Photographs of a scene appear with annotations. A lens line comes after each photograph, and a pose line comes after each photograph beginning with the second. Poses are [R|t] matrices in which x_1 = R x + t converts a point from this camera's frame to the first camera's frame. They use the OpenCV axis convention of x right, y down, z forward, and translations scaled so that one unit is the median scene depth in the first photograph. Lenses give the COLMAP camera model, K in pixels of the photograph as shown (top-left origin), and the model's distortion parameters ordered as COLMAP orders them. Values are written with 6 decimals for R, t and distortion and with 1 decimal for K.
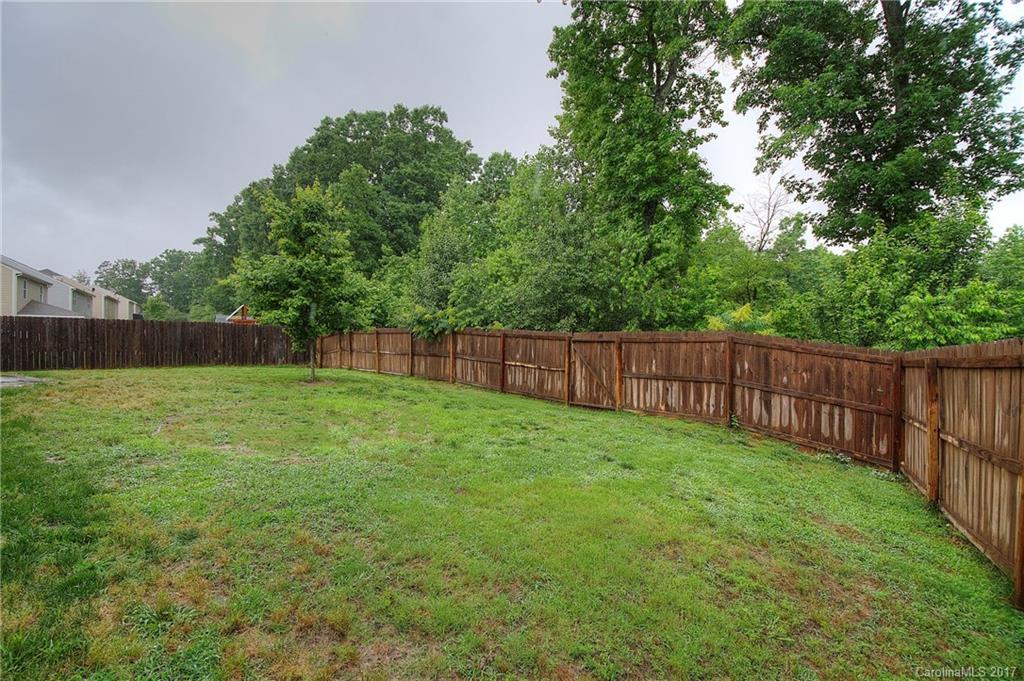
lens RADIAL K [[449.0, 0, 504.5], [0, 449.0, 341.2], [0, 0, 1]] dist [0.000168, -0.015758]
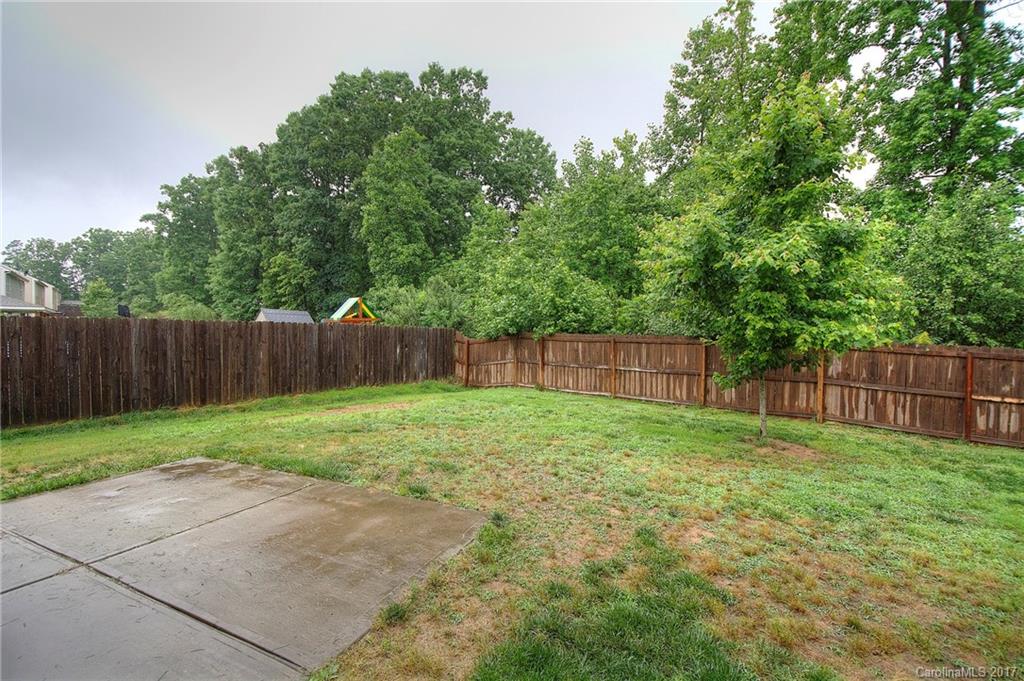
lens RADIAL K [[449.0, 0, 504.5], [0, 449.0, 341.2], [0, 0, 1]] dist [0.000168, -0.015758]
pose [[0.992084, 0.001058, 0.125569, -0.194165], [-0.003442, 0.999818, 0.018768, -0.011324], [-0.125526, -0.019052, 0.991907, 0.112458]]
